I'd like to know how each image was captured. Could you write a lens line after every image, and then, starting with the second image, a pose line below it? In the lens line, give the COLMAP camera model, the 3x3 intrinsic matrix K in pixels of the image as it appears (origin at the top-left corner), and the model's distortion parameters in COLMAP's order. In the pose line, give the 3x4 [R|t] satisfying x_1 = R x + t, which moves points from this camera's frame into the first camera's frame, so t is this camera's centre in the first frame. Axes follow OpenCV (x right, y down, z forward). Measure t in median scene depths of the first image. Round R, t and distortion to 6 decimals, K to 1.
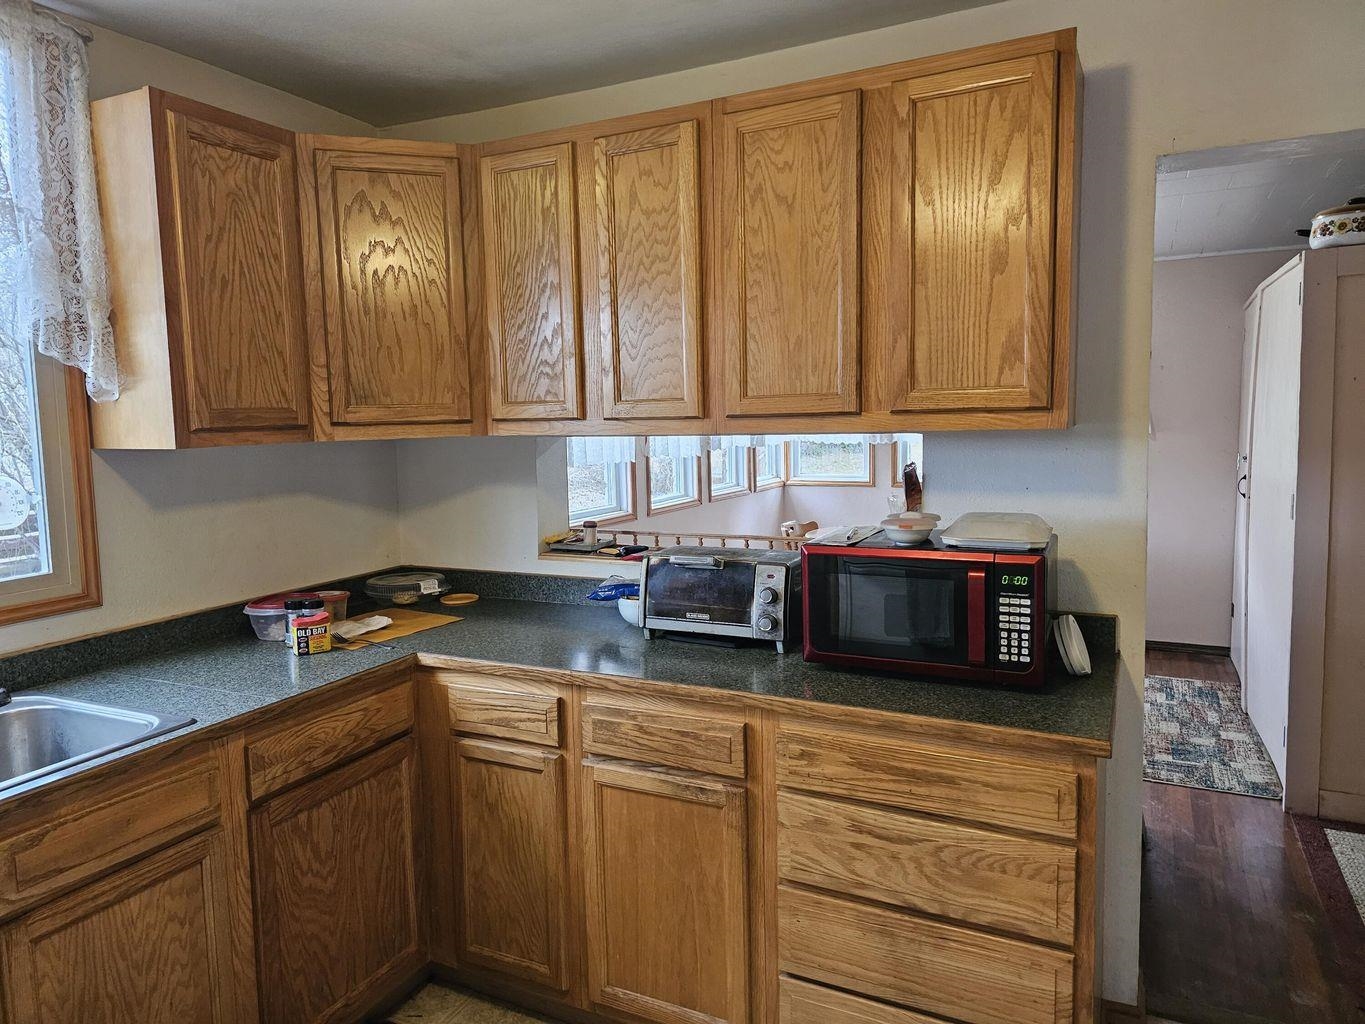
lens RADIAL K [[917.3, 0, 672.8], [0, 917.3, 511.2], [0, 0, 1]] dist [0.057142, -0.055023]
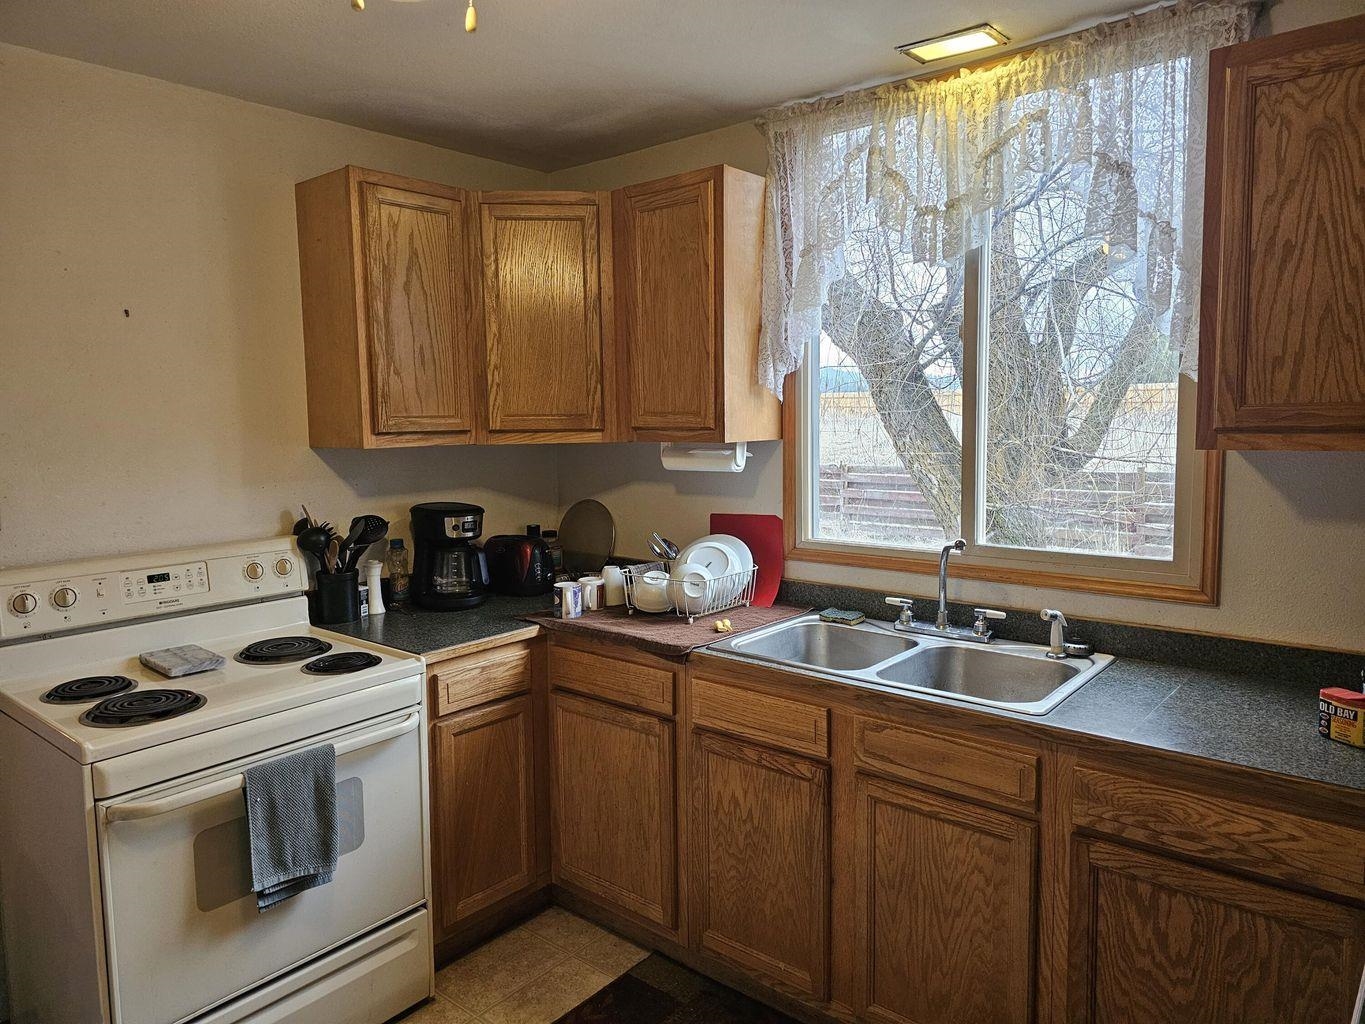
lens RADIAL K [[917.3, 0, 672.8], [0, 917.3, 511.2], [0, 0, 1]] dist [0.057142, -0.055023]
pose [[-0.251193, 0.130065, -0.959159, 0.459444], [-0.081486, 0.984572, 0.154851, -0.103132], [0.964501, 0.117055, -0.236719, 0.701428]]
